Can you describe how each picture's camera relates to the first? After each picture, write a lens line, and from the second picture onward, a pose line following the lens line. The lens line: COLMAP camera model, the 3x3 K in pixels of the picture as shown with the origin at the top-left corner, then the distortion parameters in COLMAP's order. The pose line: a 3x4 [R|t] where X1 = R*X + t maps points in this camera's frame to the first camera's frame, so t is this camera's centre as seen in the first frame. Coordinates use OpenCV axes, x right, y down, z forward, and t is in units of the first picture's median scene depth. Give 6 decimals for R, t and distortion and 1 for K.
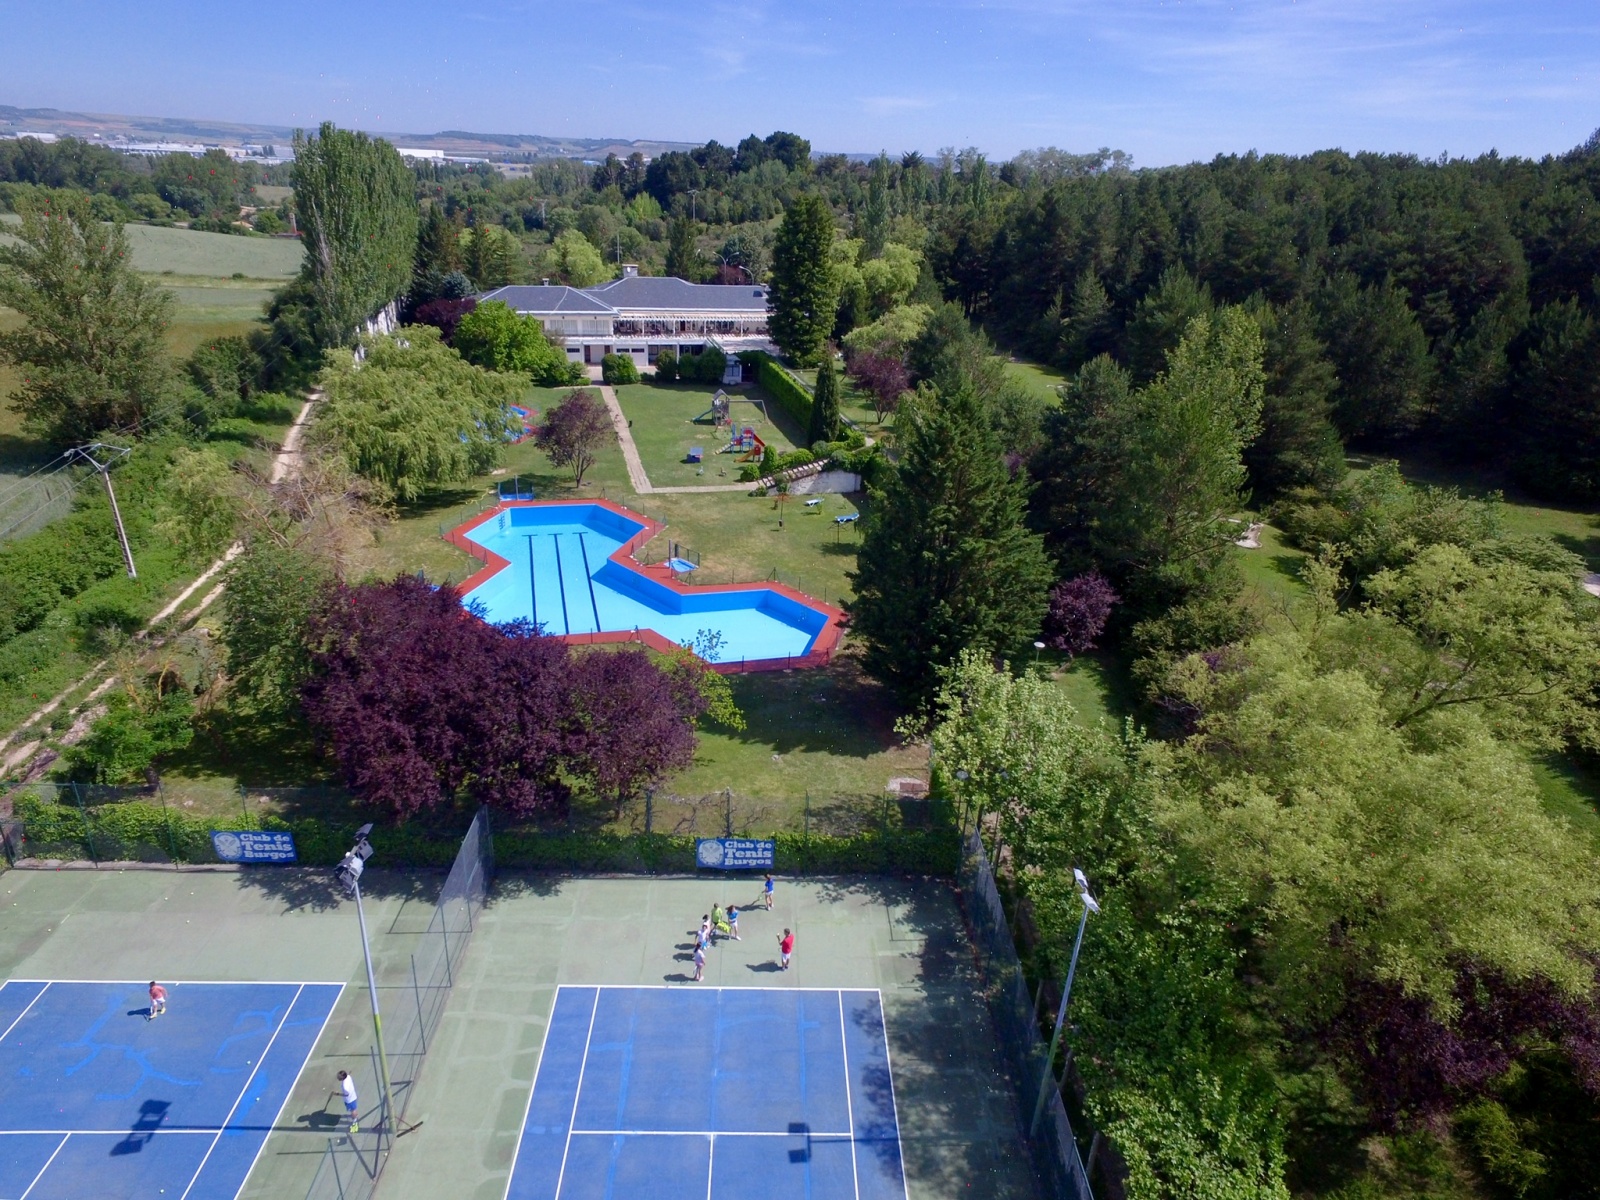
lens RADIAL K [[955.6, 0, 800.0], [0, 955.6, 600.0], [0, 0, 1]] dist [-0.002085, 0.000131]
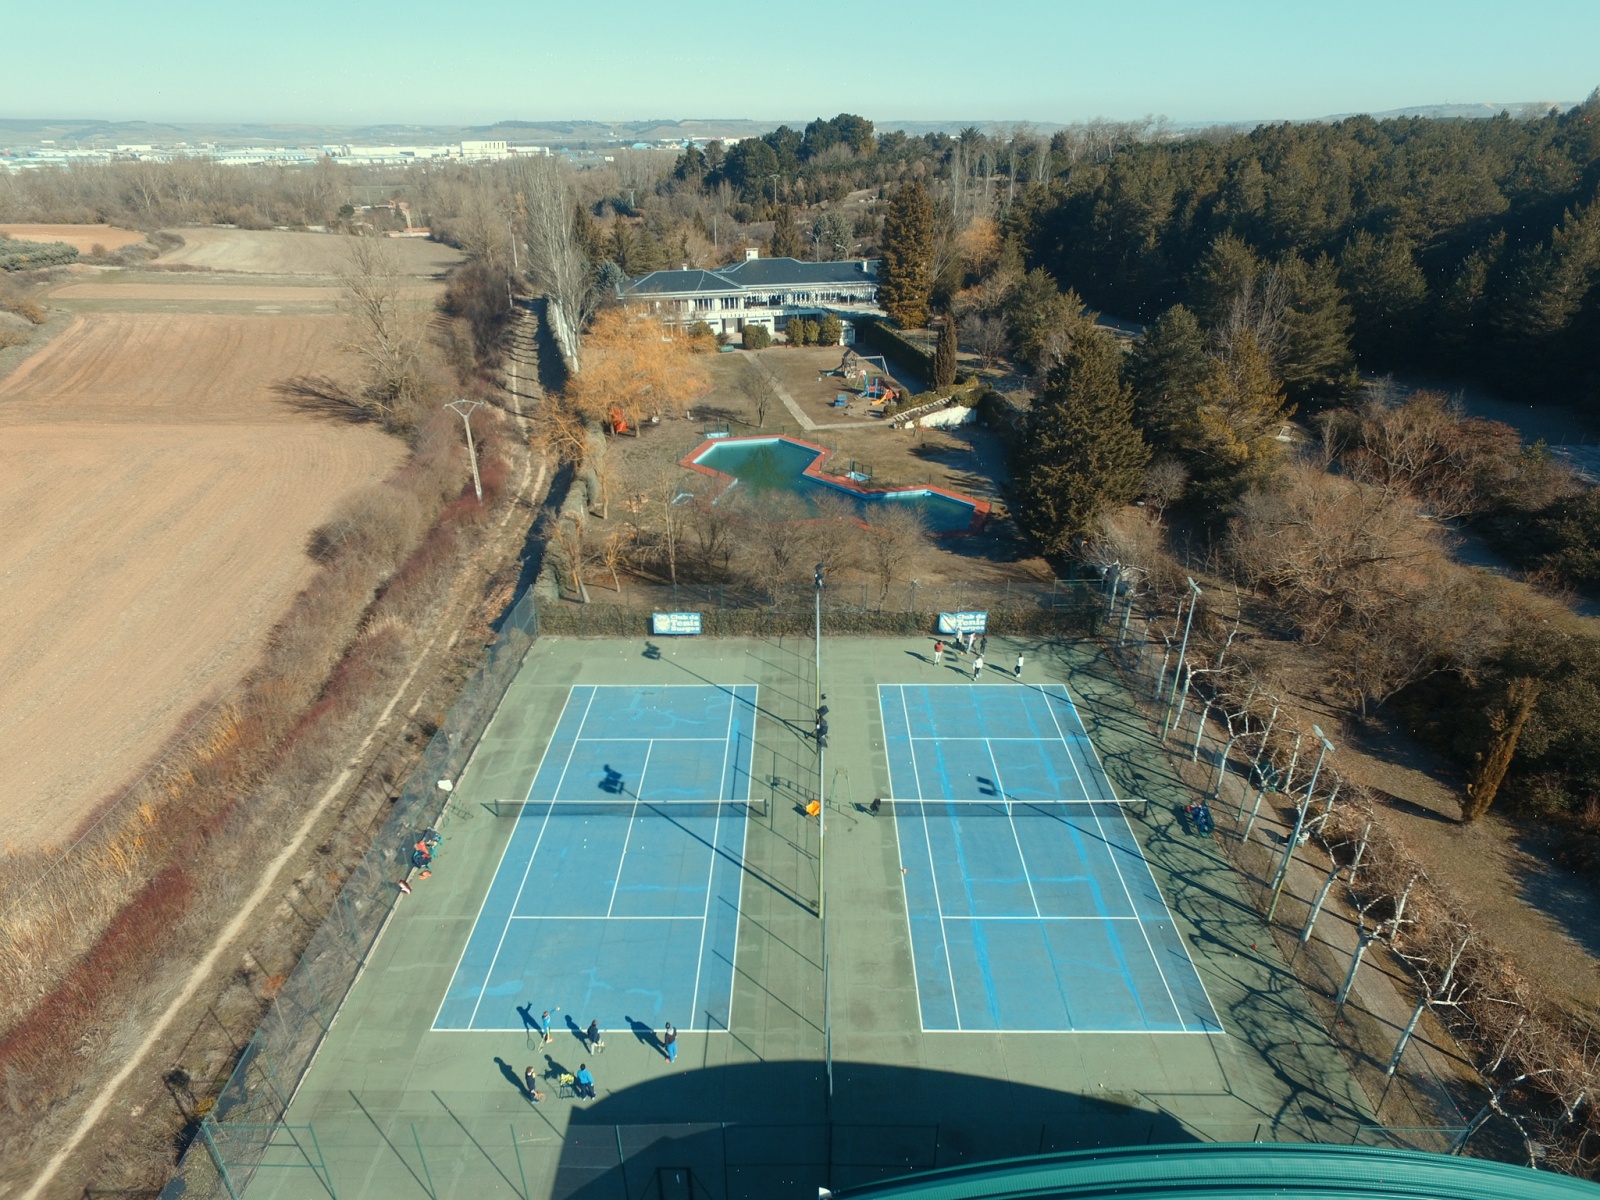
lens RADIAL K [[955.6, 0, 800.0], [0, 955.6, 600.0], [0, 0, 1]] dist [-0.002085, 0.000131]
pose [[0.998550, -0.032415, -0.042988, -0.067159], [0.033662, 0.999024, 0.028610, 0.041986], [0.042019, -0.030015, 0.998666, -0.155058]]
